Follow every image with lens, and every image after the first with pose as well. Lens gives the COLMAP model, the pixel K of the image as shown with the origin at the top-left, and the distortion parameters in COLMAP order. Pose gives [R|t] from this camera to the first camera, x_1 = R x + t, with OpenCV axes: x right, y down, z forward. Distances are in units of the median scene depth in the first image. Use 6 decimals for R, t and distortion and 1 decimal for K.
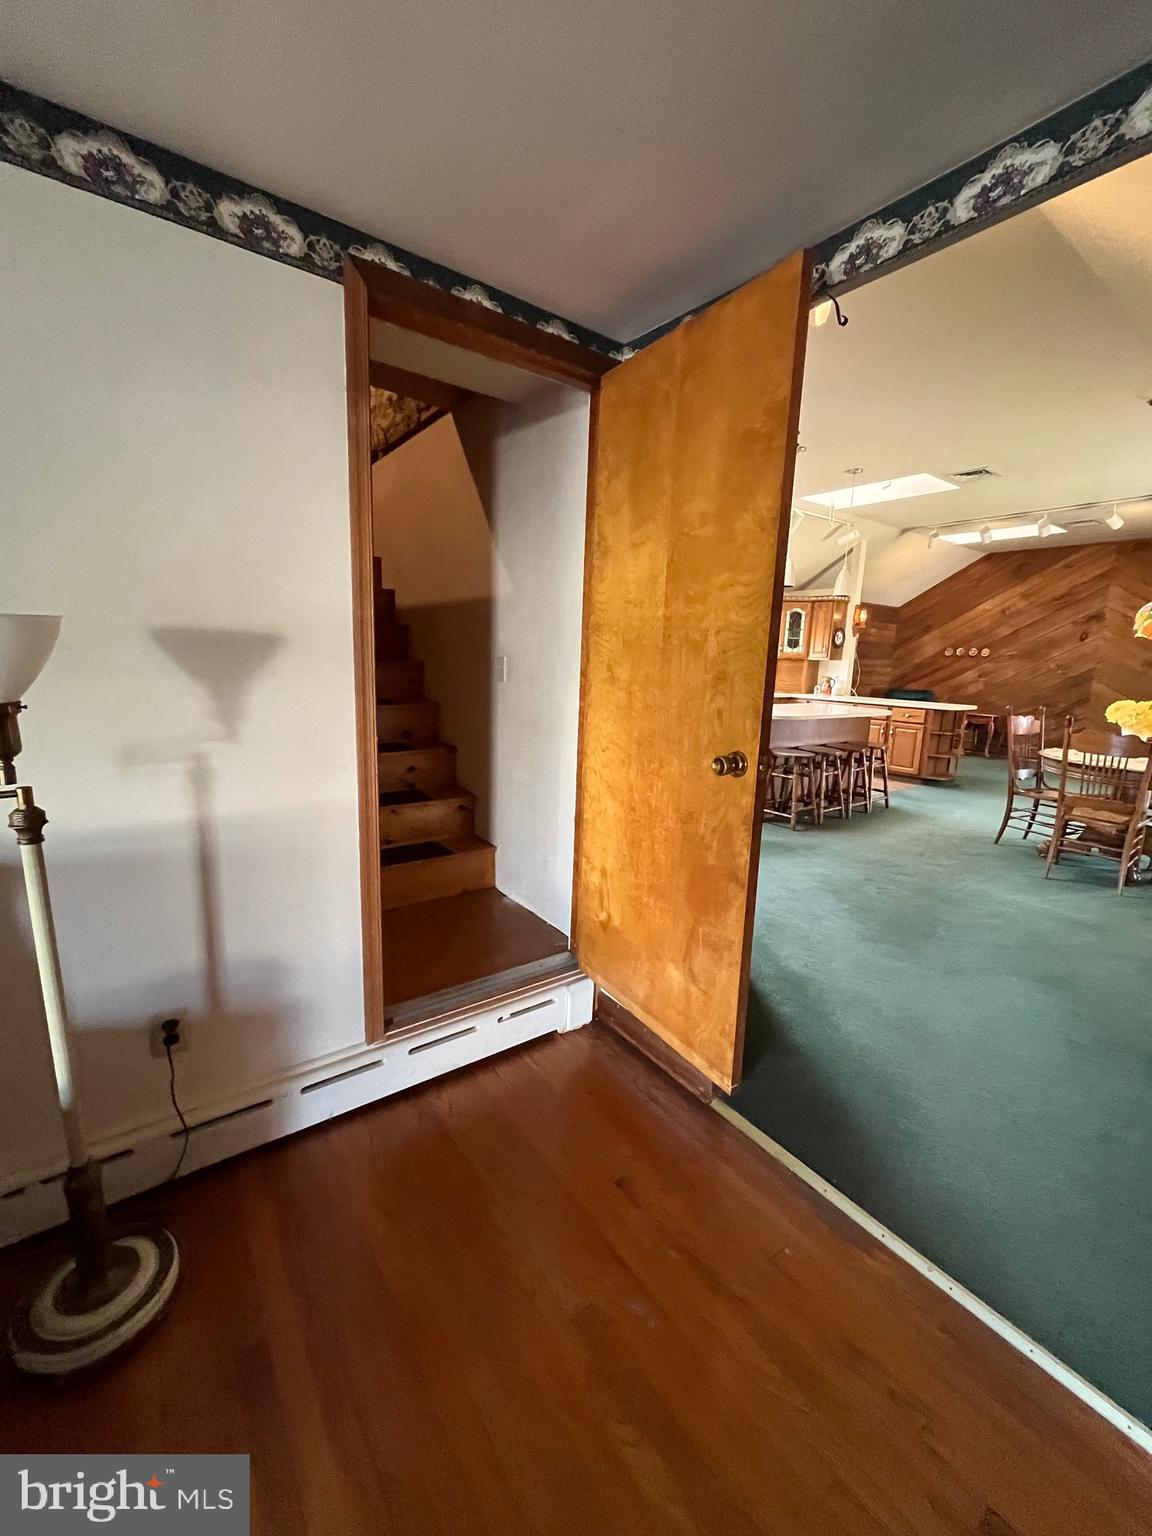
lens RADIAL K [[616.8, 0, 576.4], [0, 616.8, 769.5], [0, 0, 1]] dist [-0.004403, 0.000753]
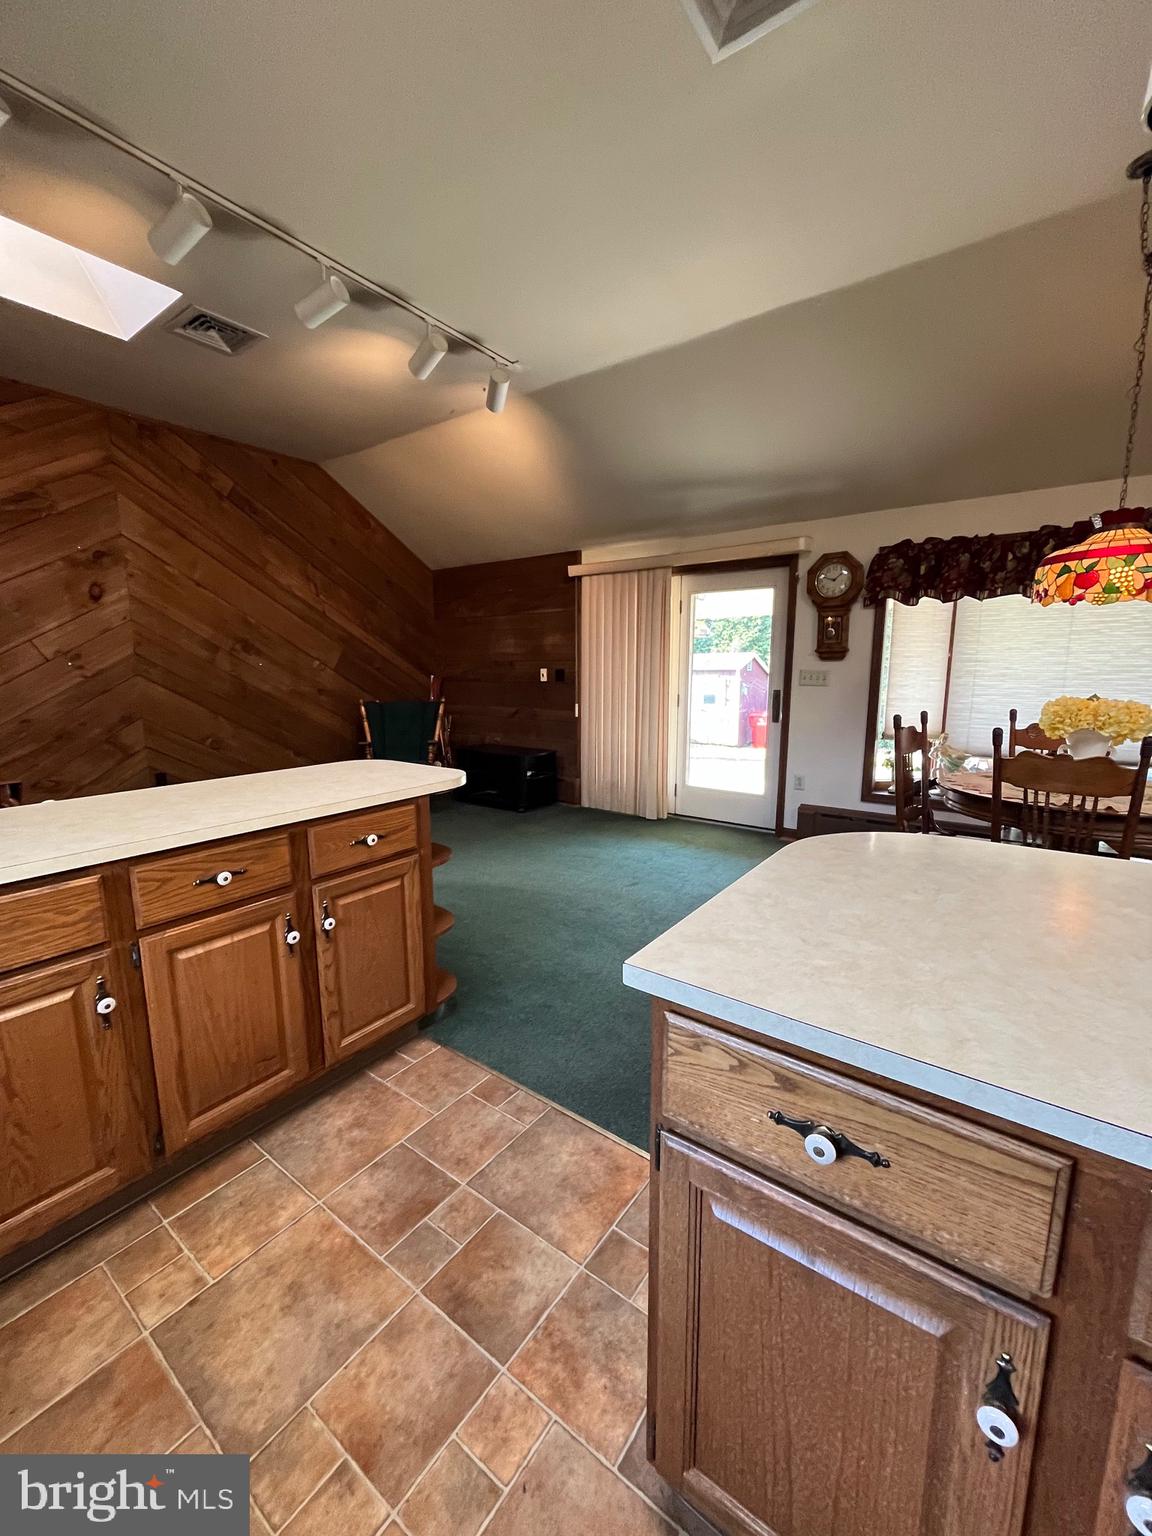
lens RADIAL K [[616.8, 0, 574.0], [0, 616.8, 769.1], [0, 0, 1]] dist [-0.004403, 0.000753]
pose [[-0.296164, -0.186184, 0.936815, 0.233811], [0.168541, 0.955239, 0.243129, -0.144108], [-0.940149, 0.229898, -0.251528, 0.849895]]
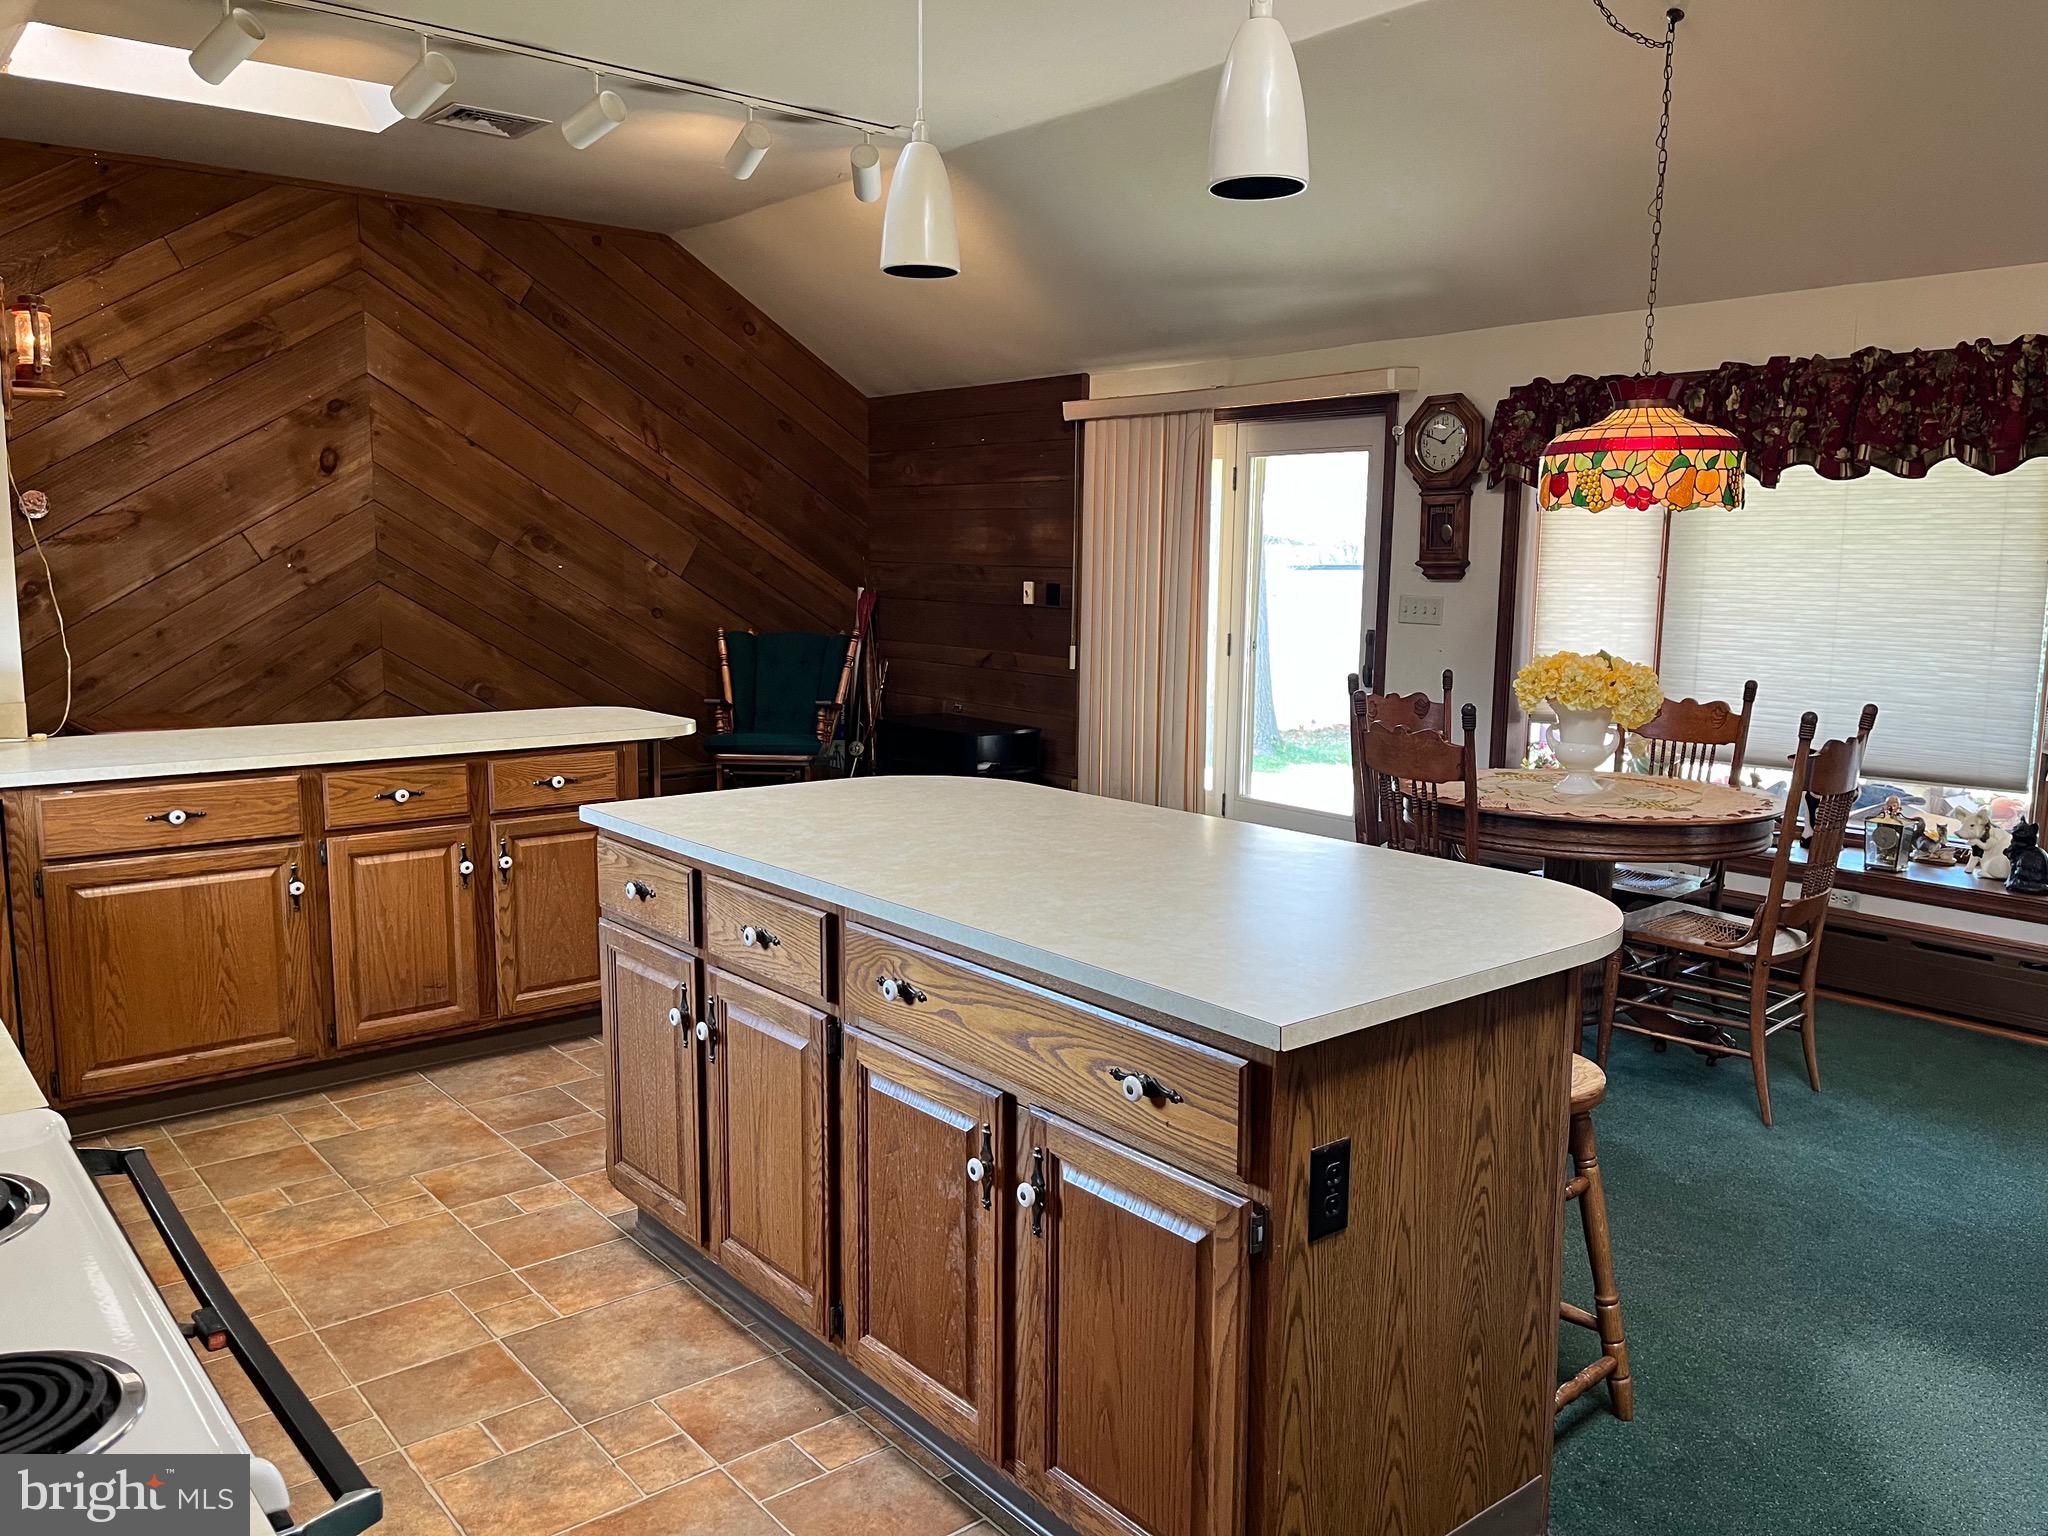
lens RADIAL K [[1548.1, 0, 1037.8], [0, 1548.1, 773.7], [0, 0, 1]] dist [0.047766, -0.034480]
pose [[-0.060684, -0.175144, 0.982671, -0.076917], [0.171224, 0.968066, 0.183115, -0.149298], [-0.983361, 0.179369, -0.028757, 0.719505]]
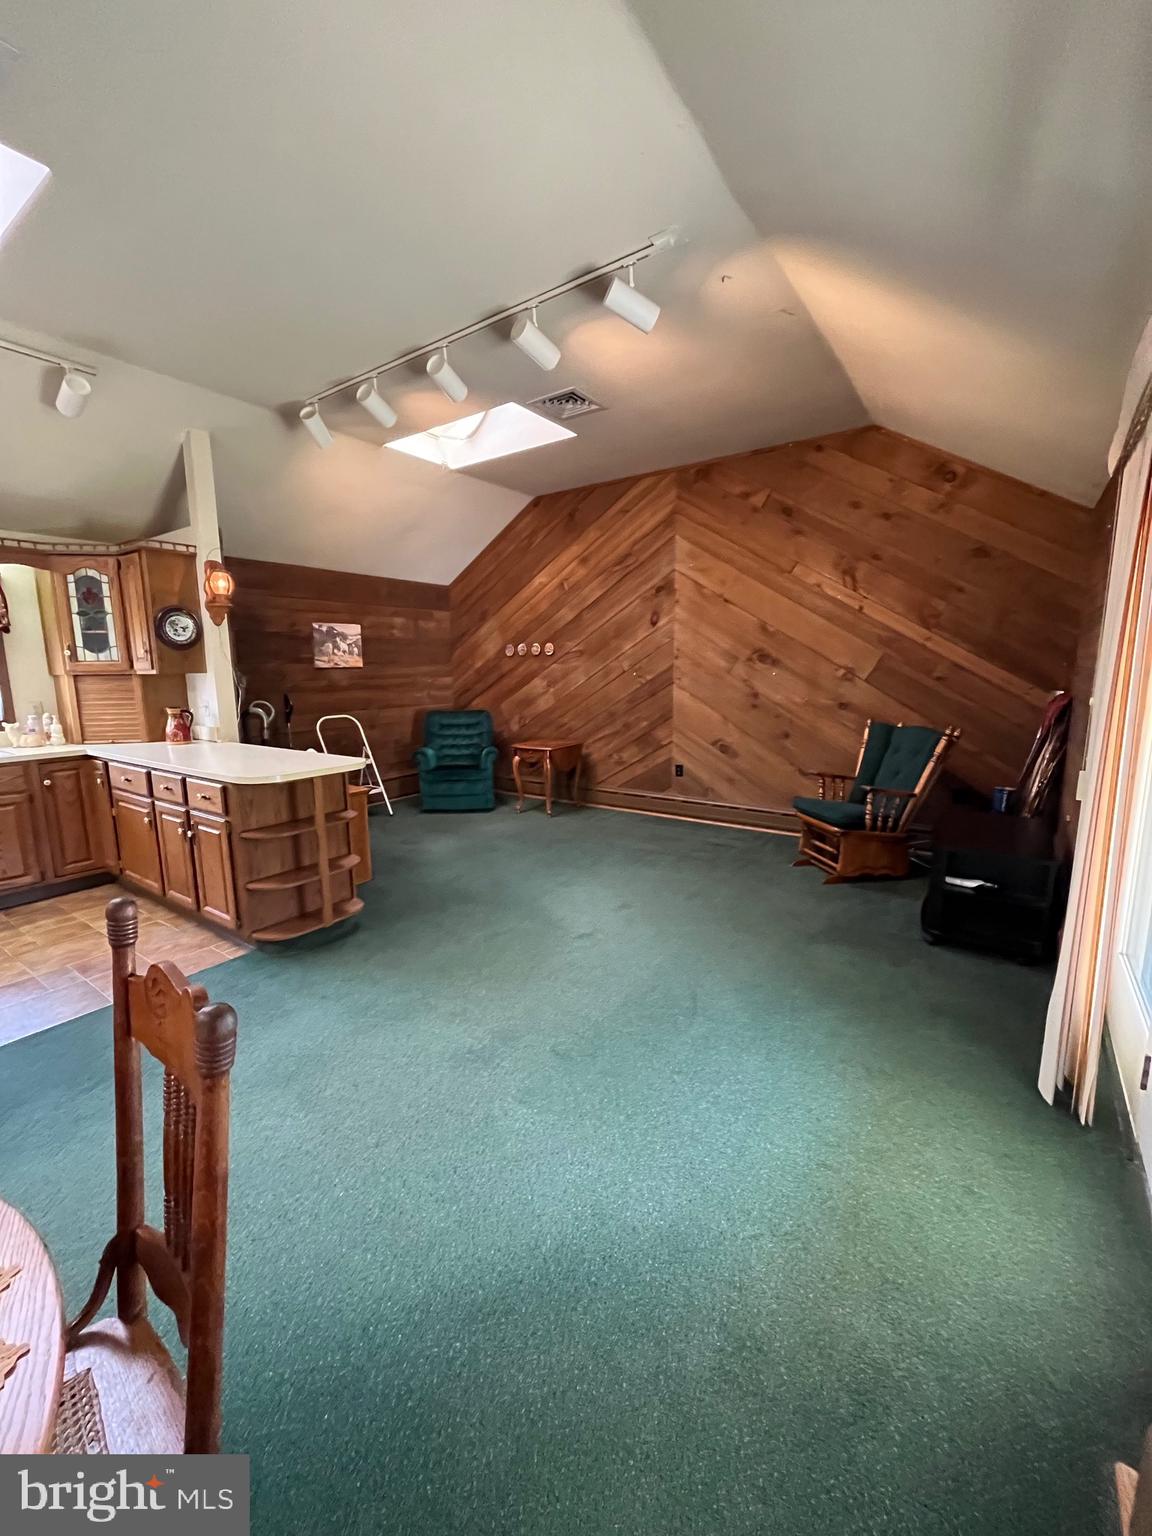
lens RADIAL K [[616.8, 0, 576.5], [0, 616.8, 768.3], [0, 0, 1]] dist [-0.004403, 0.000753]
pose [[0.947180, -0.092484, 0.307079, 0.569741], [0.097949, 0.995189, -0.002397, -0.069907], [-0.305380, 0.032348, 0.951681, 0.440657]]
